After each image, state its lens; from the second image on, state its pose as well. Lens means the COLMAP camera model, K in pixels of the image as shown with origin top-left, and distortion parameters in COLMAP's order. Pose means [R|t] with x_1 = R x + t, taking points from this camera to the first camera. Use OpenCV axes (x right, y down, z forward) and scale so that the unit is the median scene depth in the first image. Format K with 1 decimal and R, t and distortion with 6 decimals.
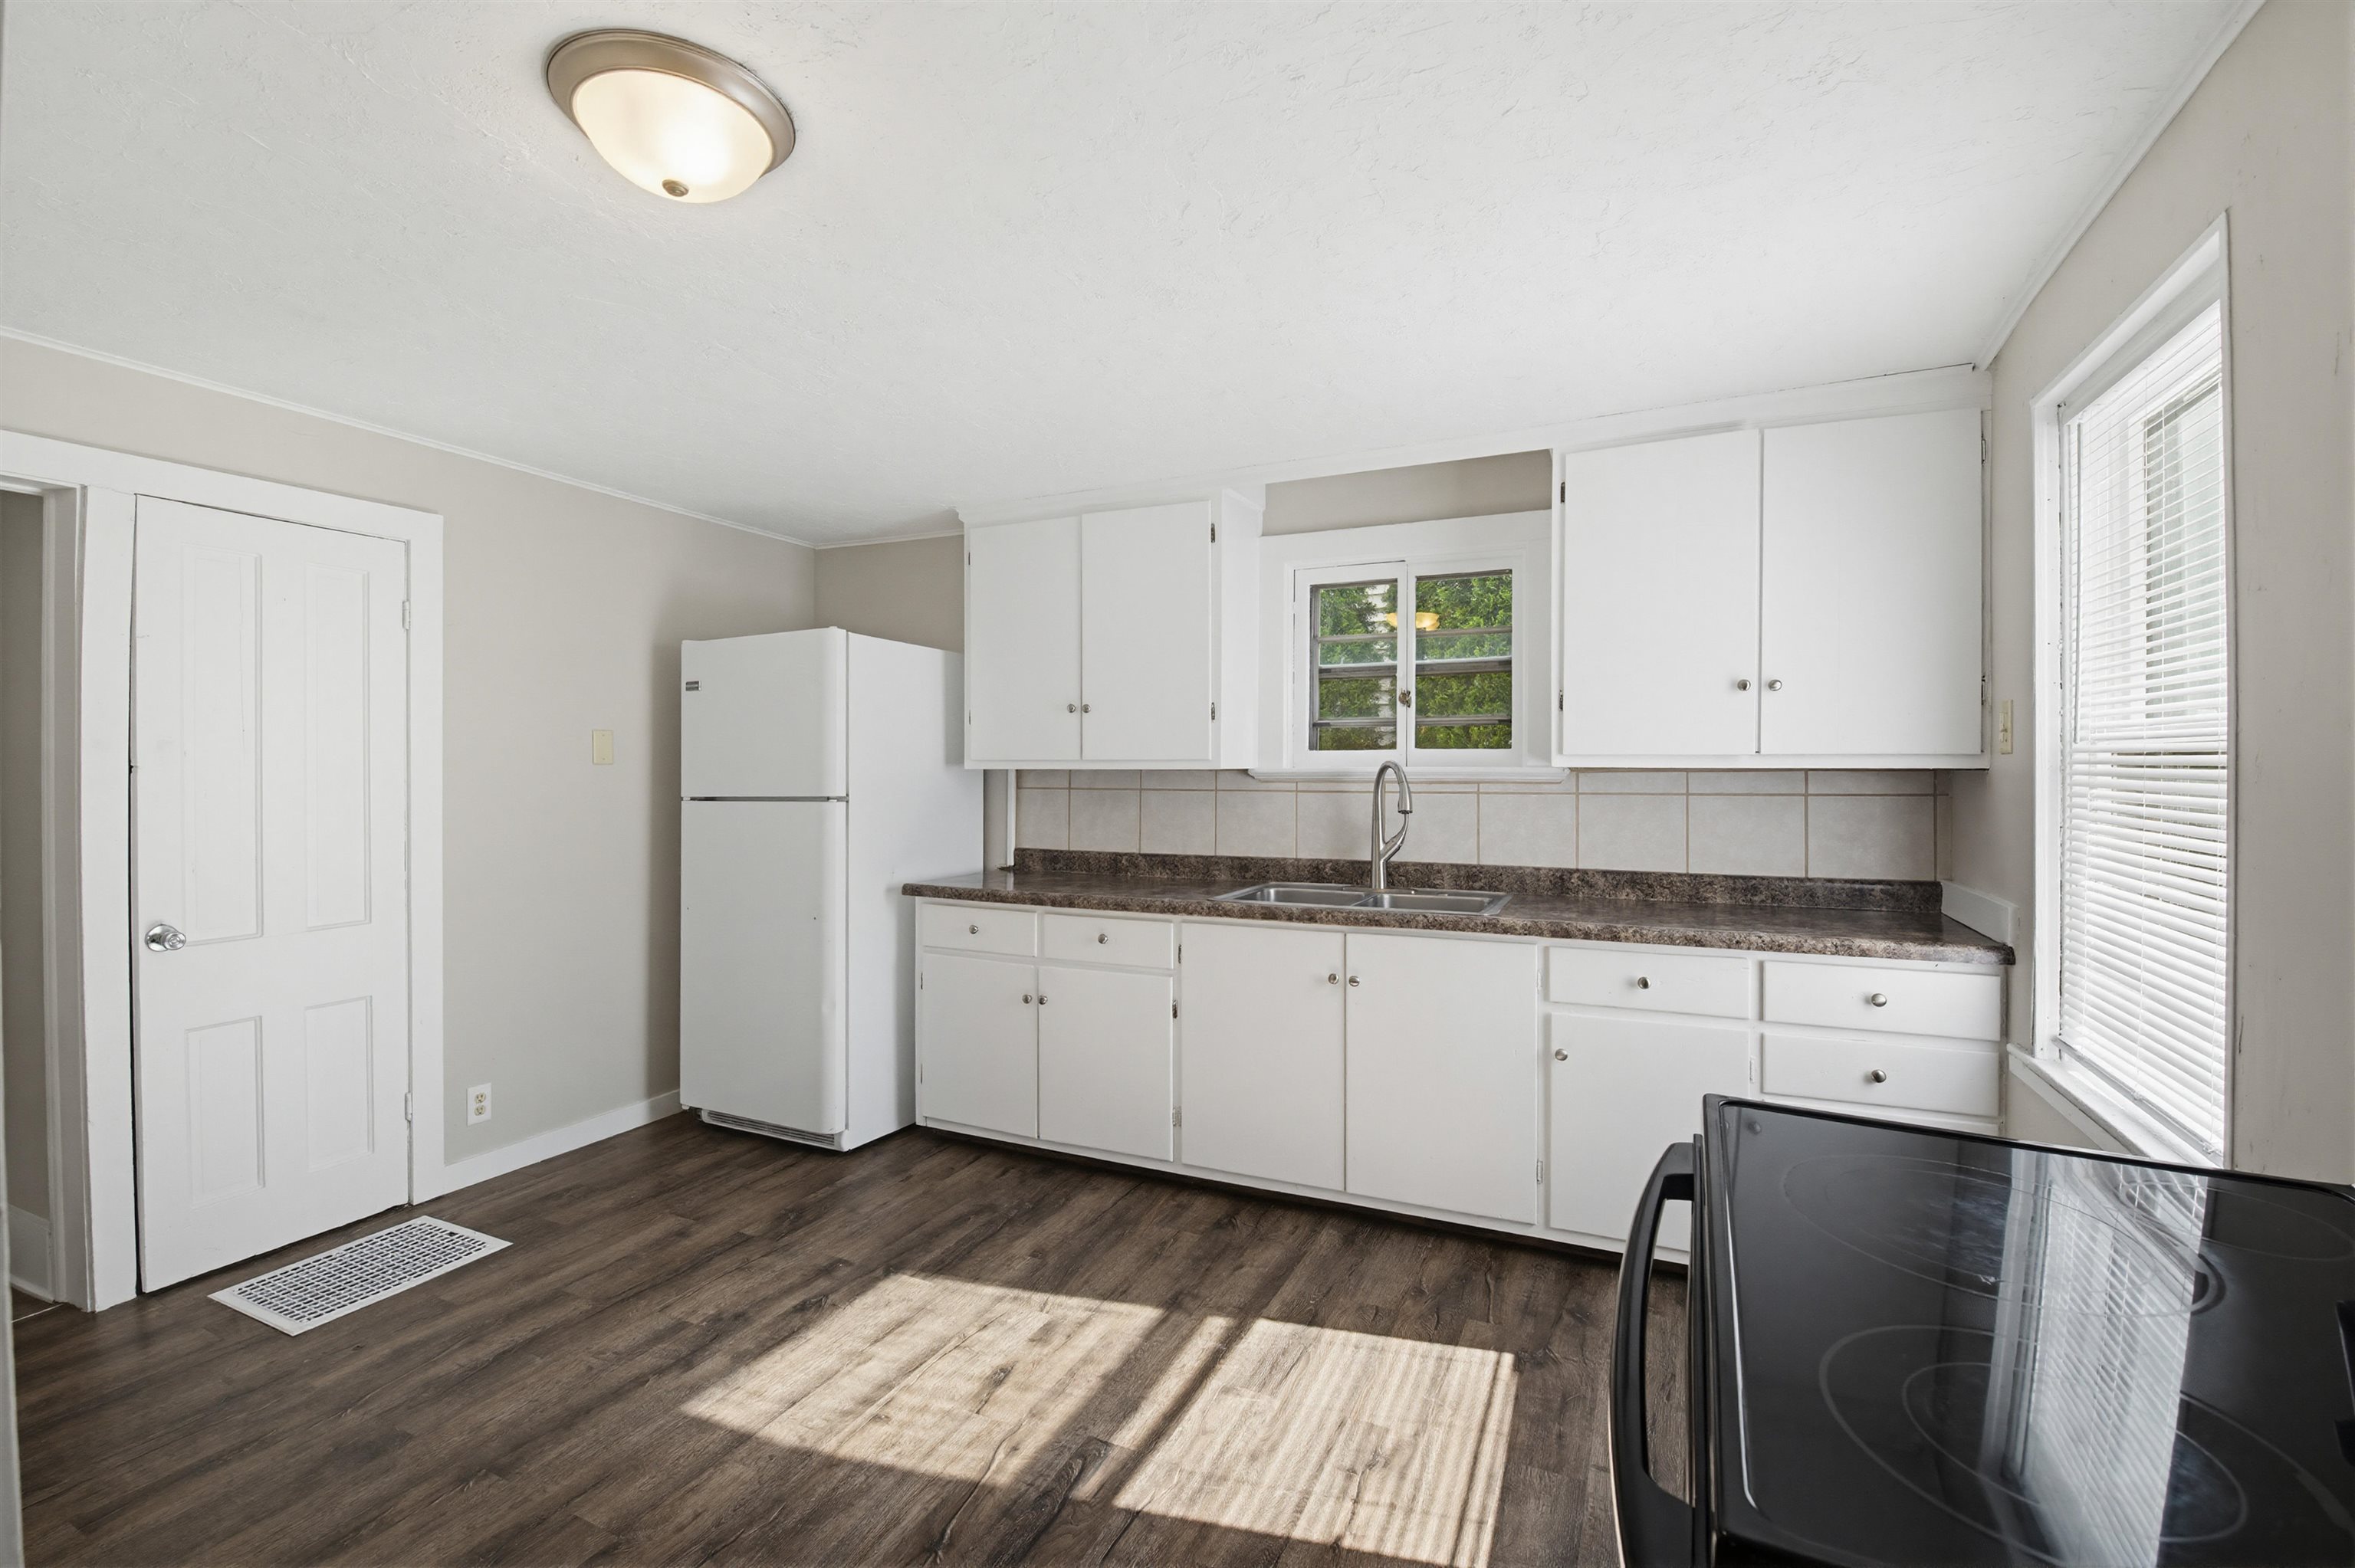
lens RADIAL K [[1028.2, 0, 1177.4], [0, 1028.2, 764.5], [0, 0, 1]] dist [-0.012063, -0.003834]
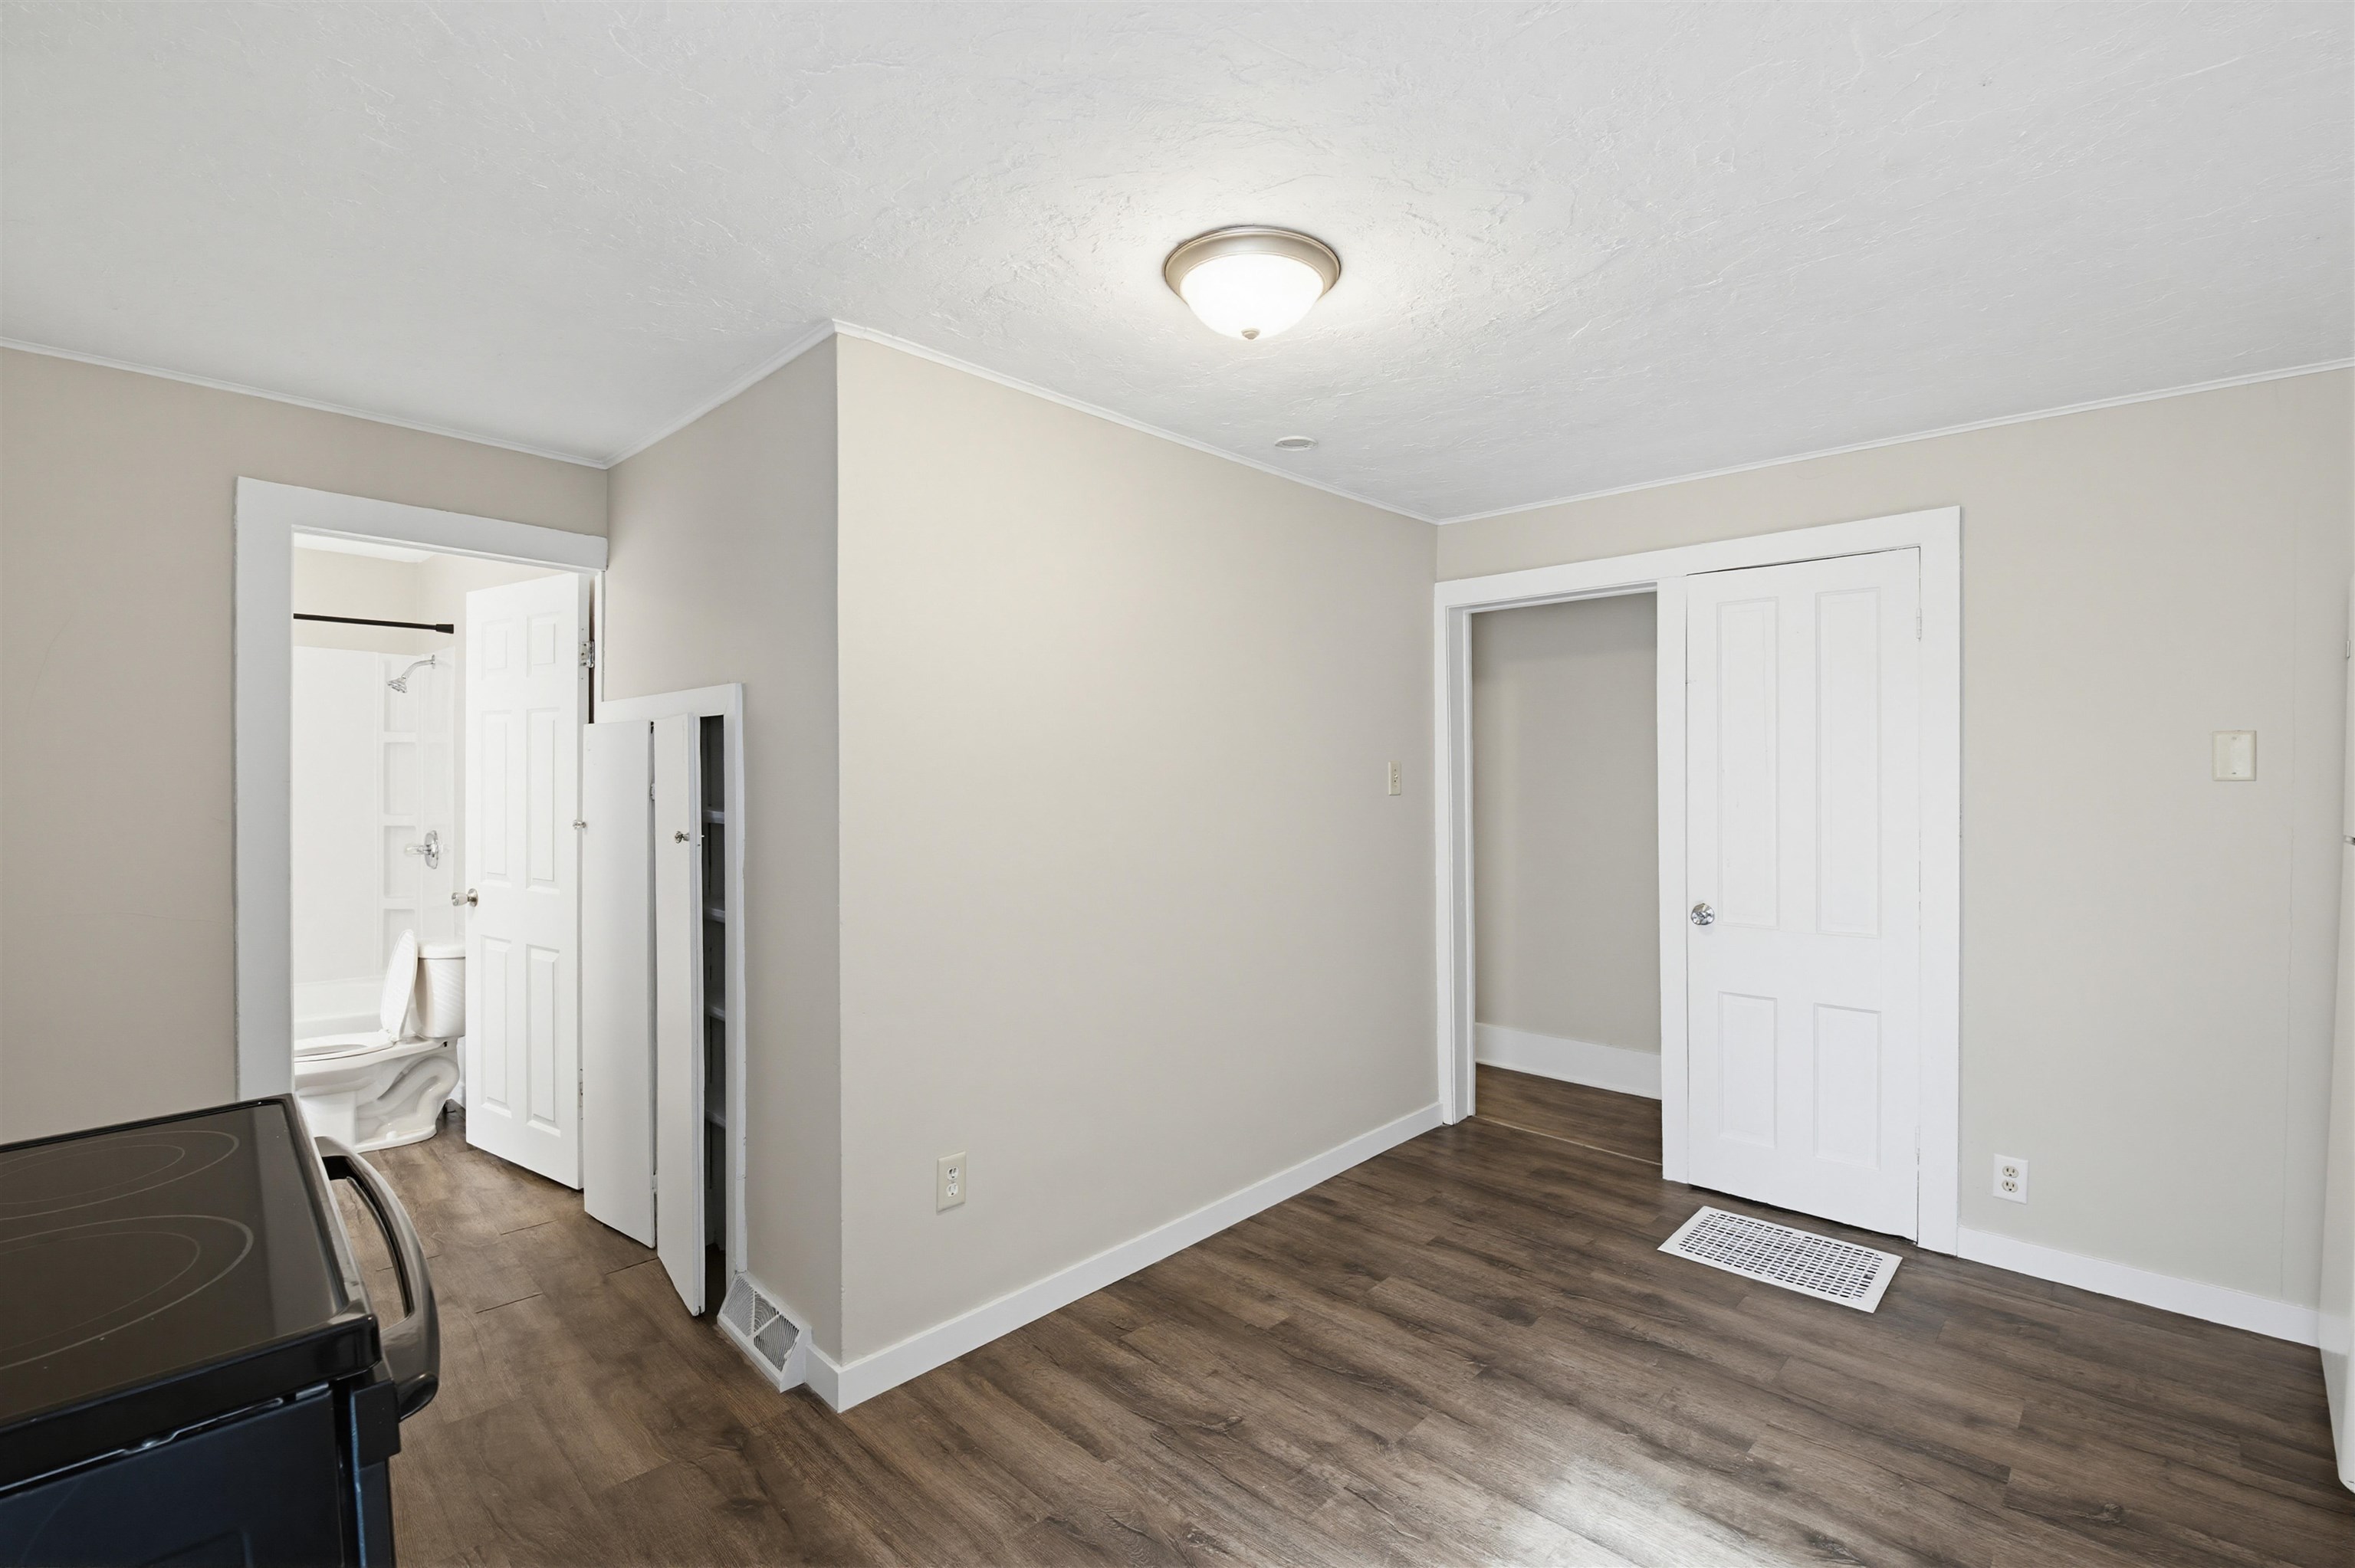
lens RADIAL K [[1028.2, 0, 1183.0], [0, 1028.2, 783.2], [0, 0, 1]] dist [-0.012063, -0.003834]
pose [[-0.336061, 0.001365, -0.941839, 0.373601], [0.000715, 0.999999, 0.001194, 0.001844], [0.941840, -0.000272, -0.336062, 0.687089]]
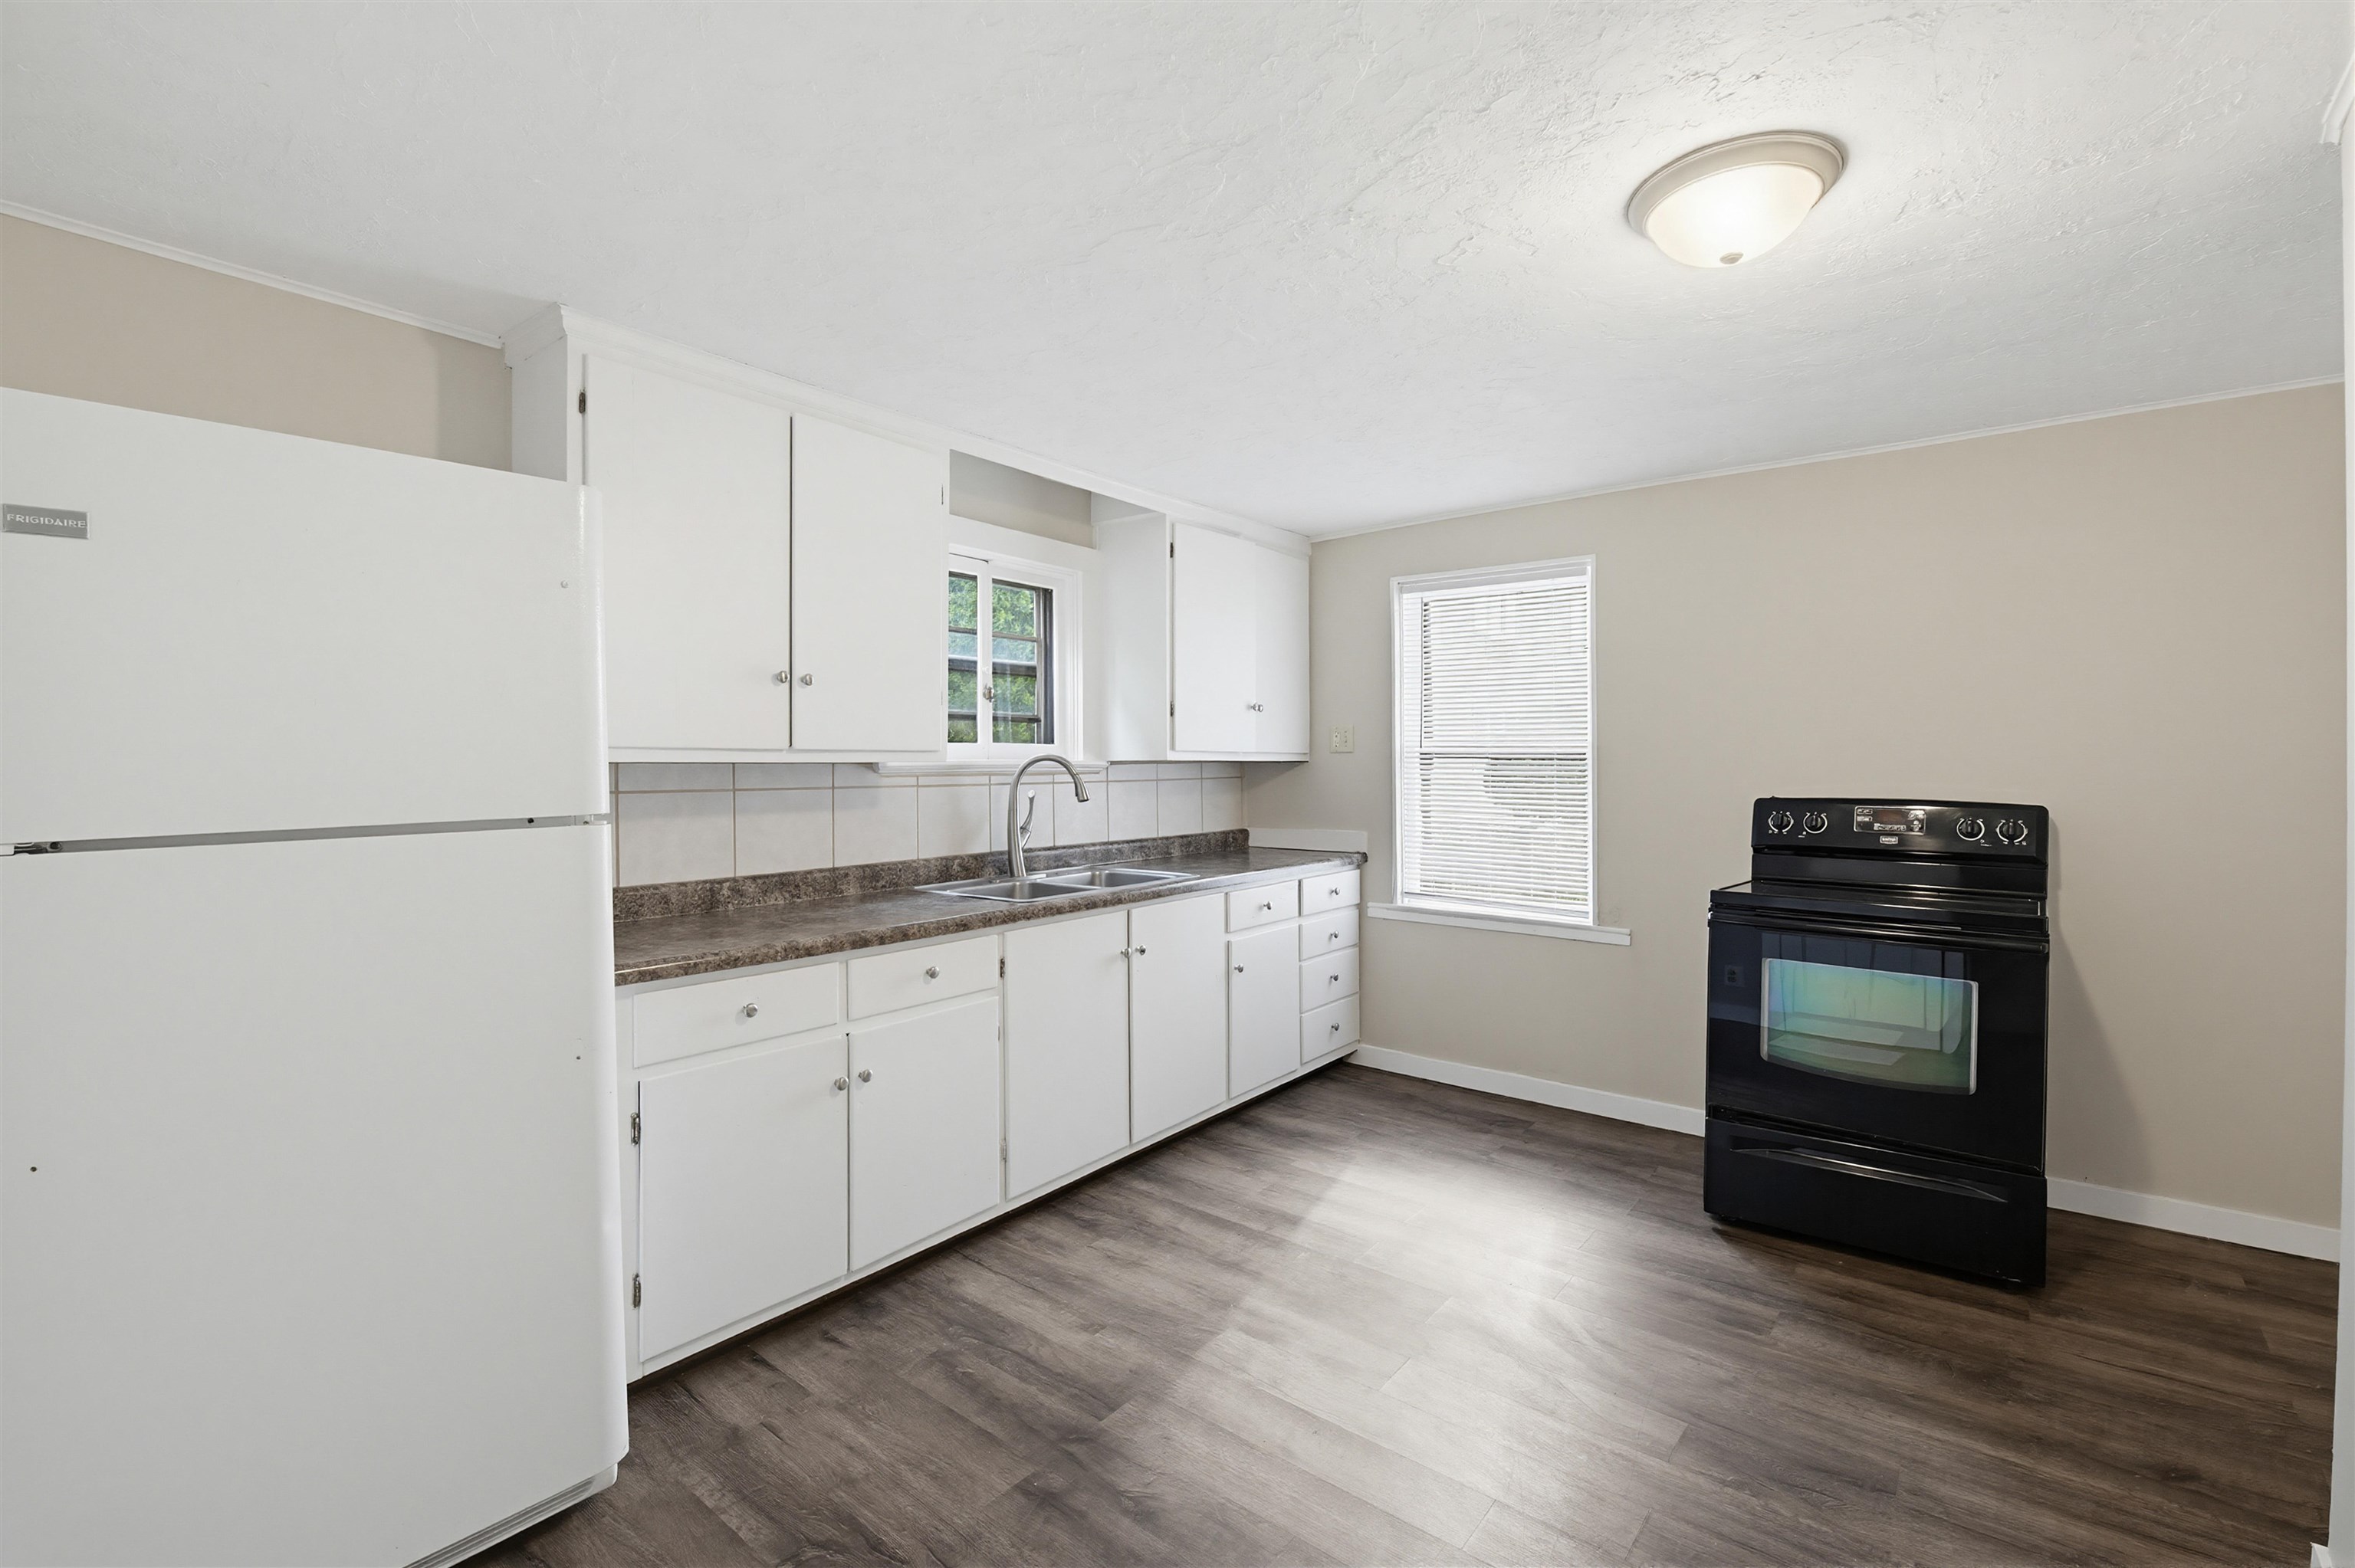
lens RADIAL K [[1028.2, 0, 1174.1], [0, 1028.2, 787.0], [0, 0, 1]] dist [-0.012063, -0.003834]
pose [[0.228456, -0.010232, 0.973500, -0.862523], [0.015099, 0.999862, 0.006966, 0.028471], [-0.973437, 0.013108, 0.228579, 0.683335]]
